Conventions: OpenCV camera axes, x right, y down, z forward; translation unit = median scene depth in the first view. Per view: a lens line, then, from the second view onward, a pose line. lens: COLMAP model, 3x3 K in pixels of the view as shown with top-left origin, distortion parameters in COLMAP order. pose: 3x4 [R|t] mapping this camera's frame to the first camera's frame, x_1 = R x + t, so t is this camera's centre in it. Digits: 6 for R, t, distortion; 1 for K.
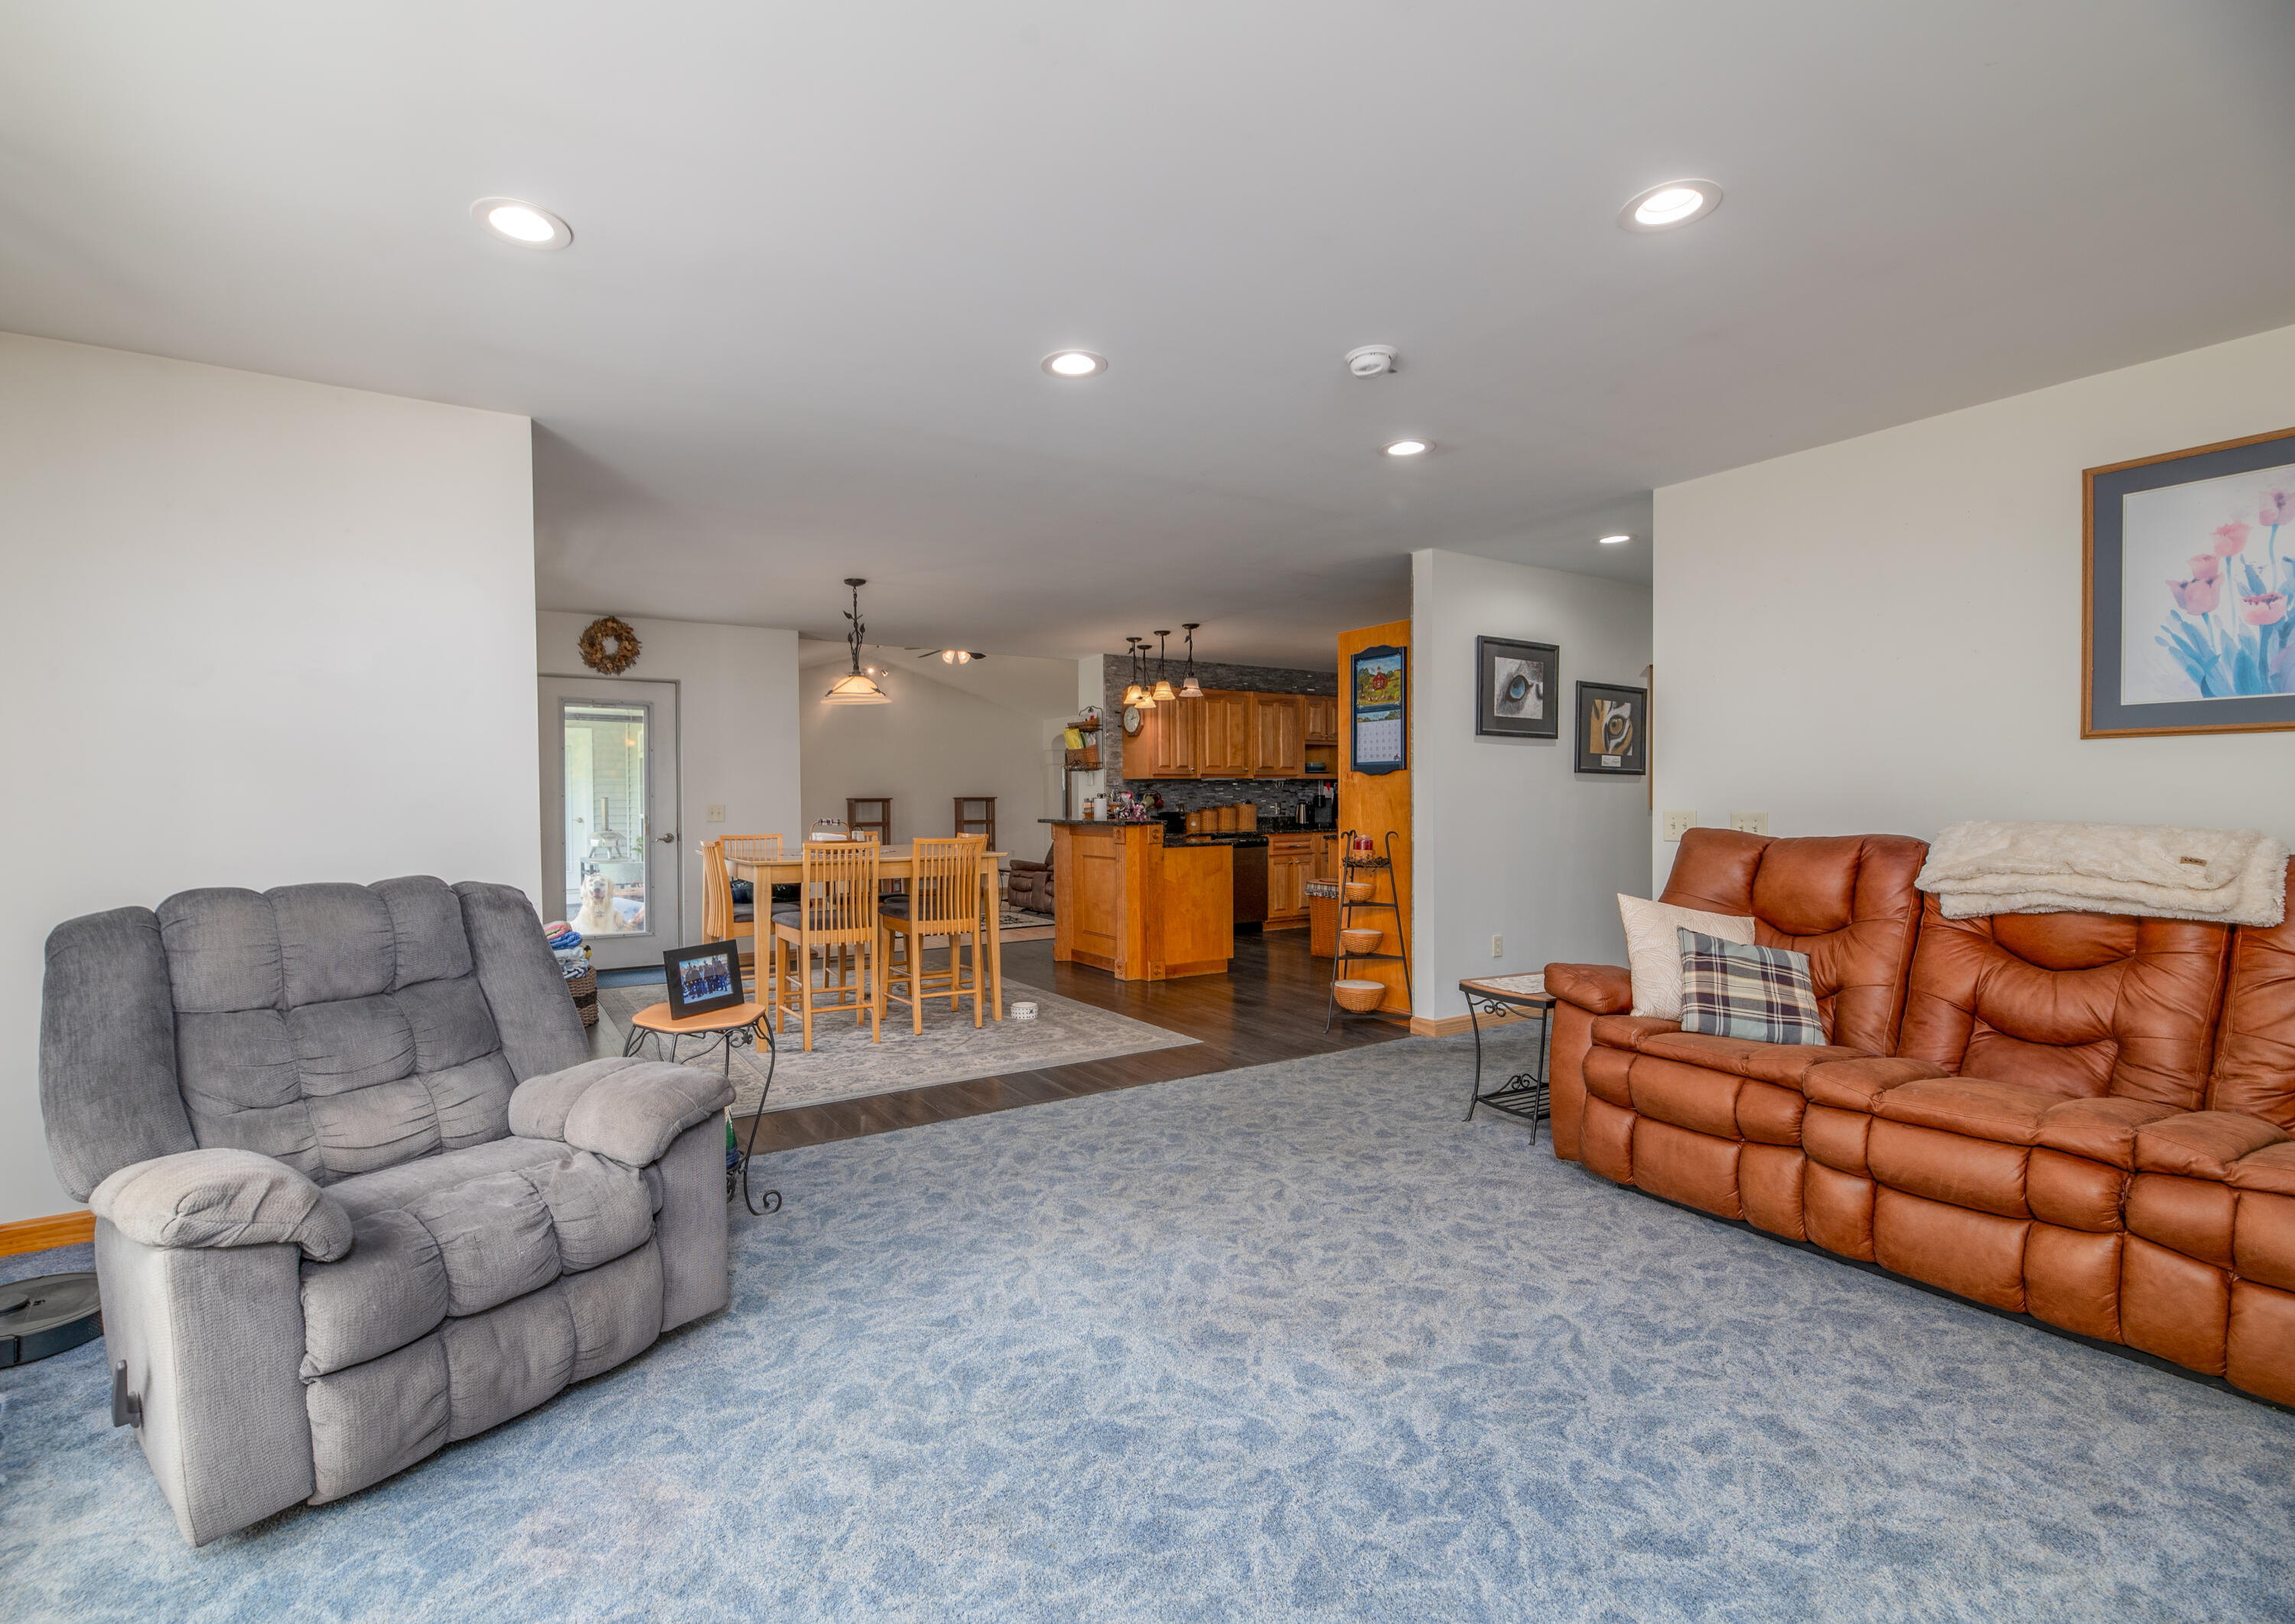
lens RADIAL K [[1010.3, 0, 1076.6], [0, 1010.3, 816.5], [0, 0, 1]] dist [0.000167, -0.000362]
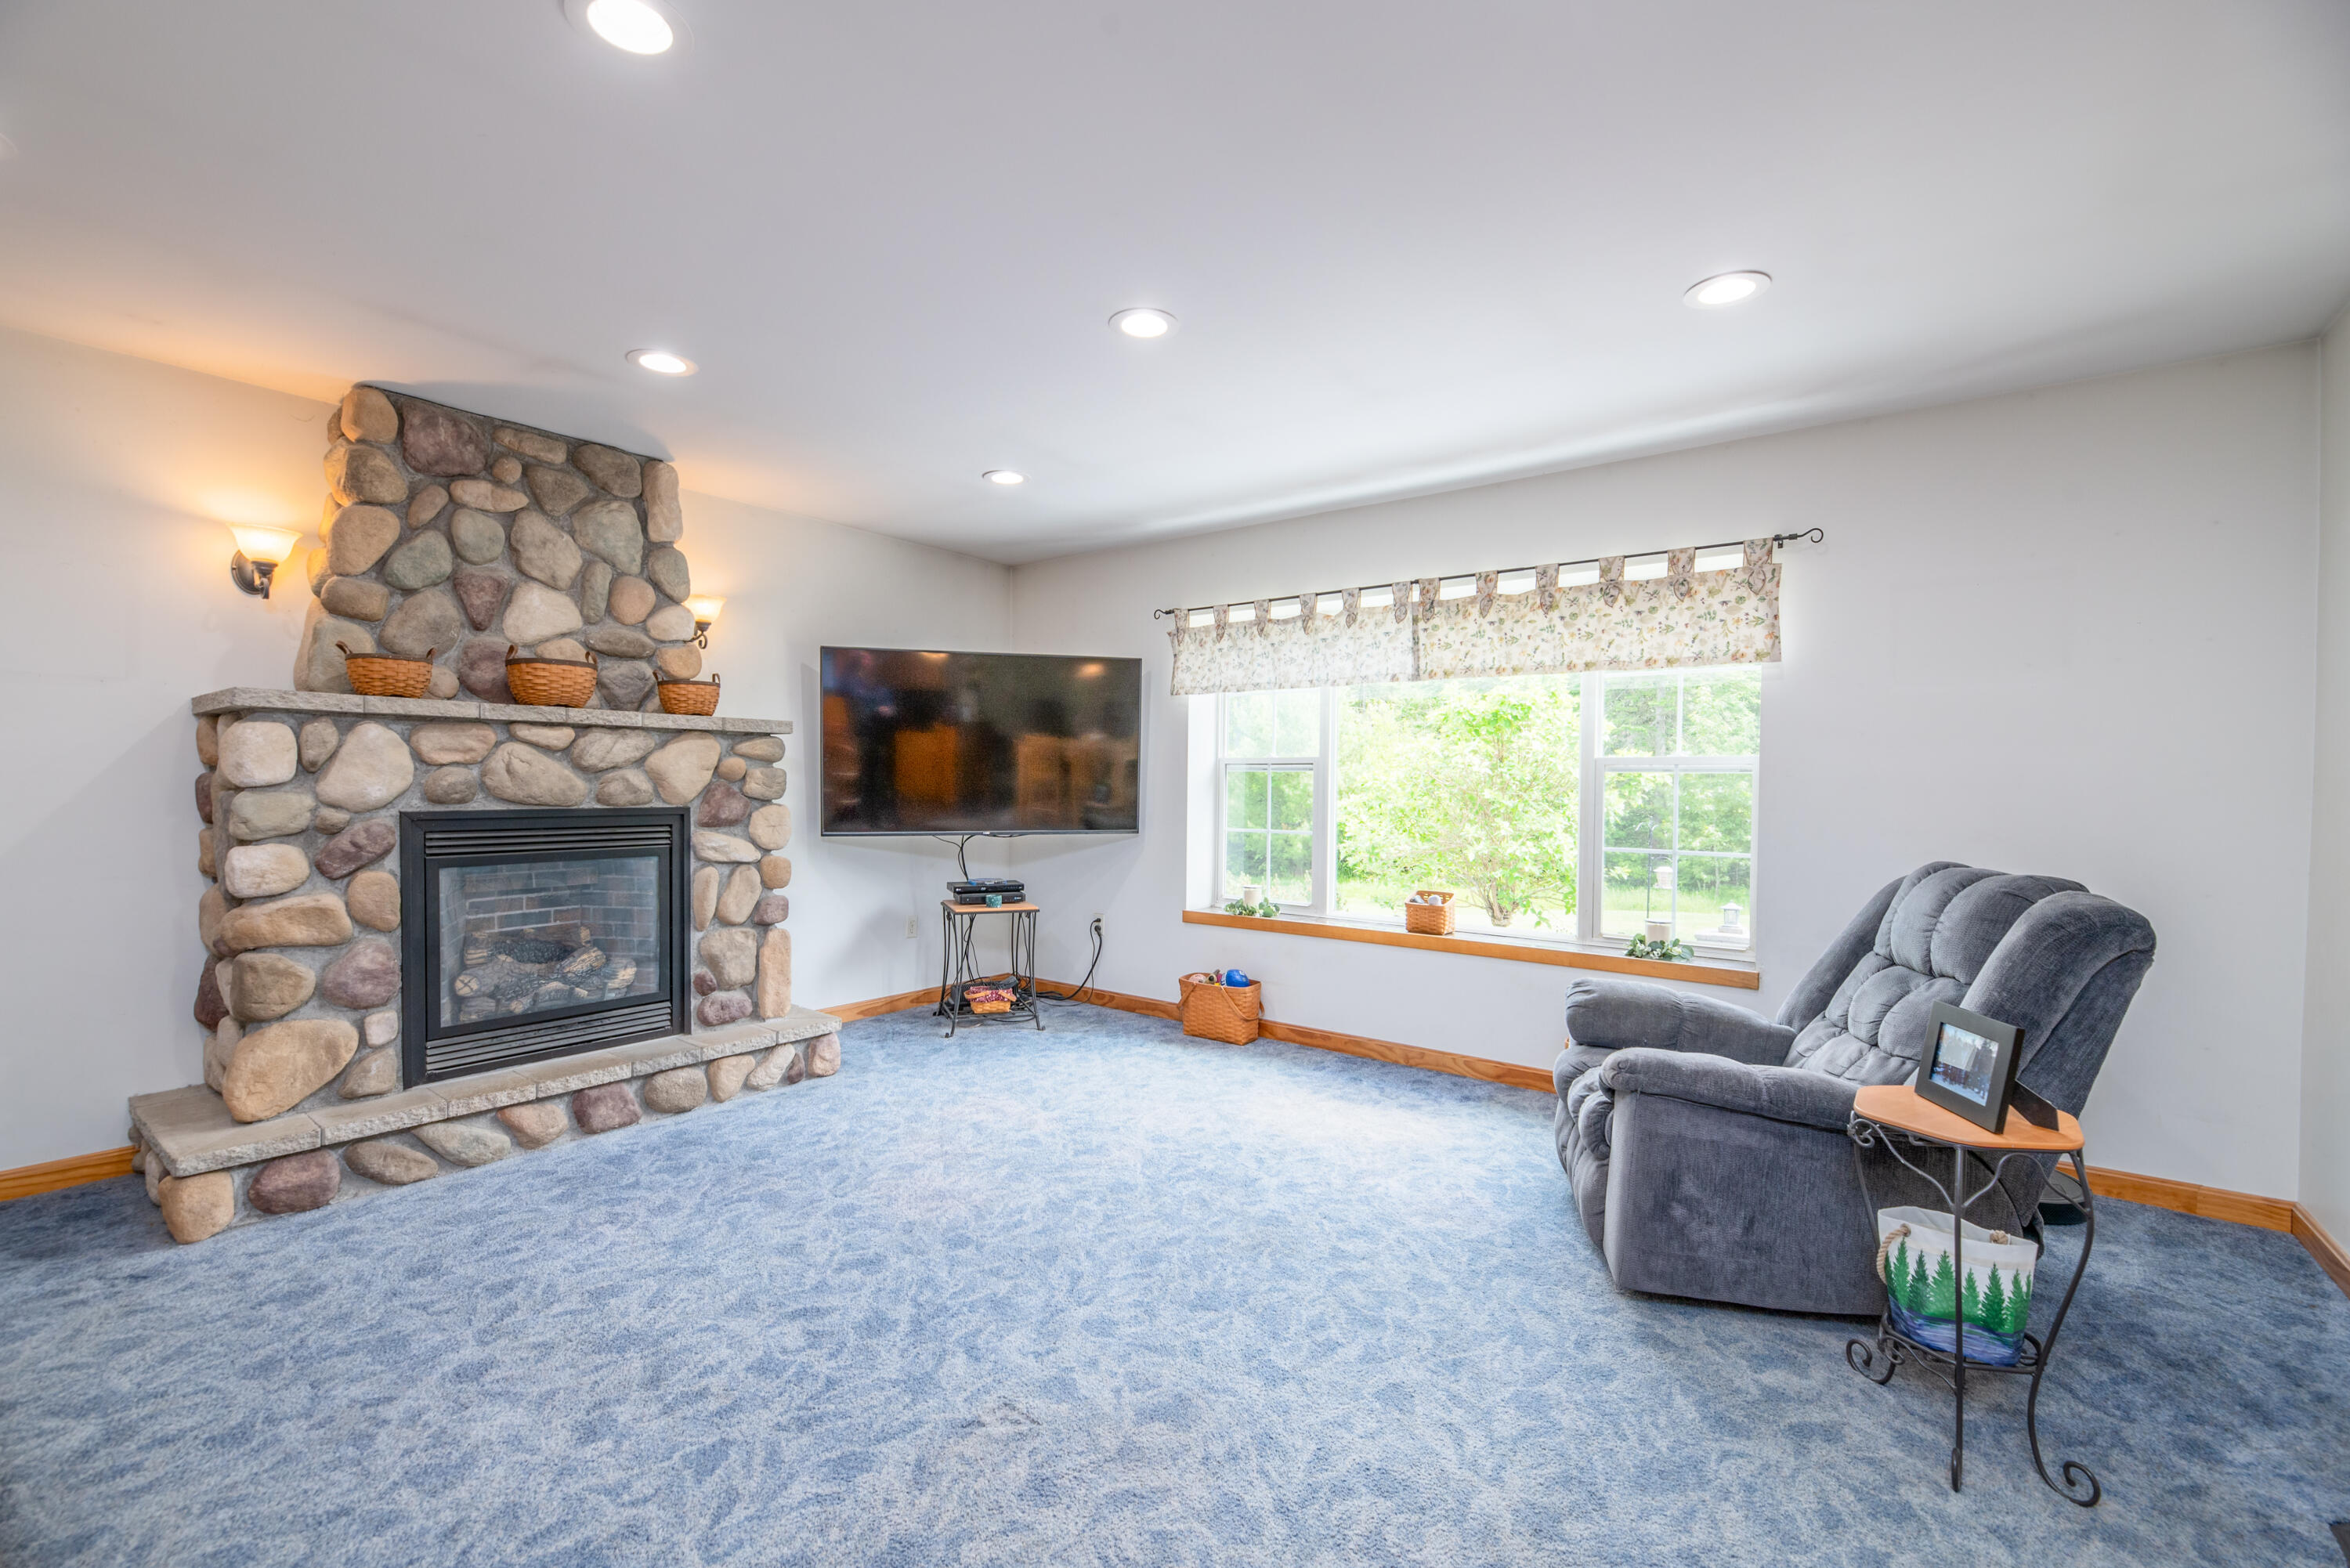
lens RADIAL K [[1011.4, 0, 1175.0], [0, 1011.4, 784.0], [0, 0, 1]] dist [-0.000343, -0.000161]
pose [[-0.925002, -0.003706, -0.379945, 0.384575], [-0.014334, 0.999581, 0.025147, -0.037584], [0.379693, 0.028707, -0.924667, 1.476111]]
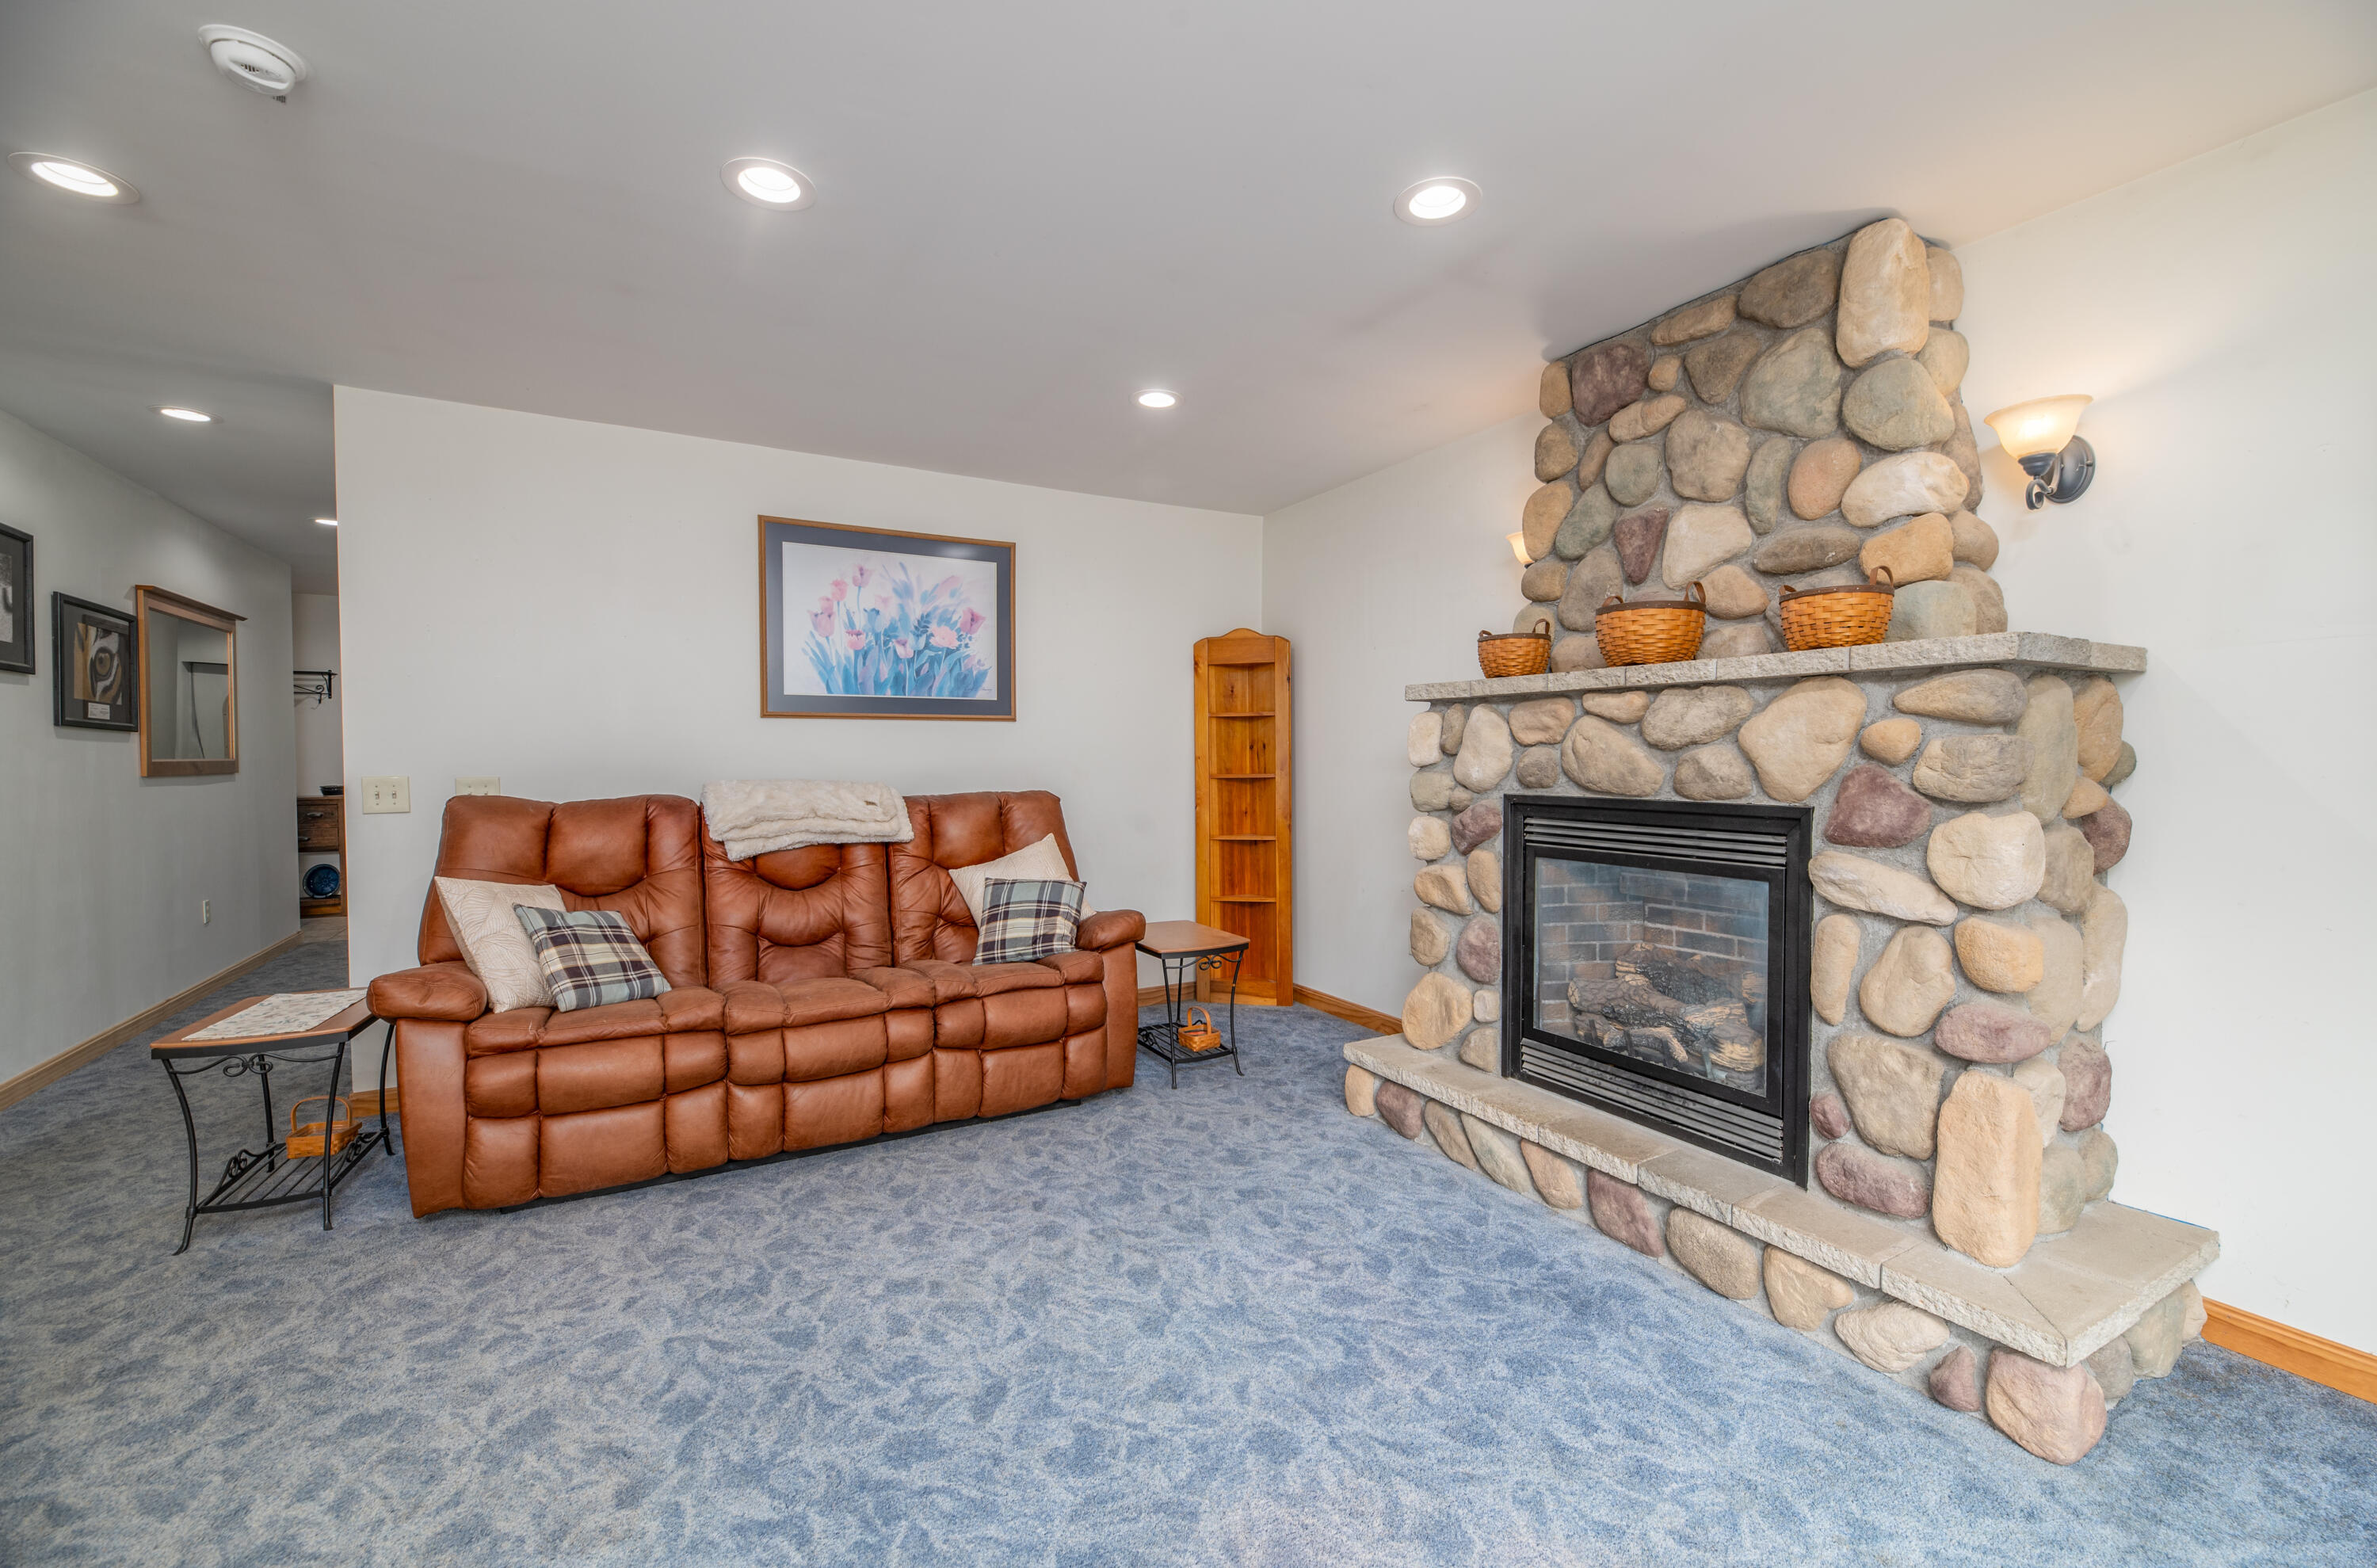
lens RADIAL K [[988.4, 0, 1206.4], [0, 988.4, 778.0], [0, 0, 1]] dist [-0.002114, -0.000775]
pose [[0.020469, -0.018285, 0.999623, -0.325739], [0.019938, 0.999641, 0.017877, -0.009344], [-0.999592, 0.019565, 0.020827, 0.422585]]
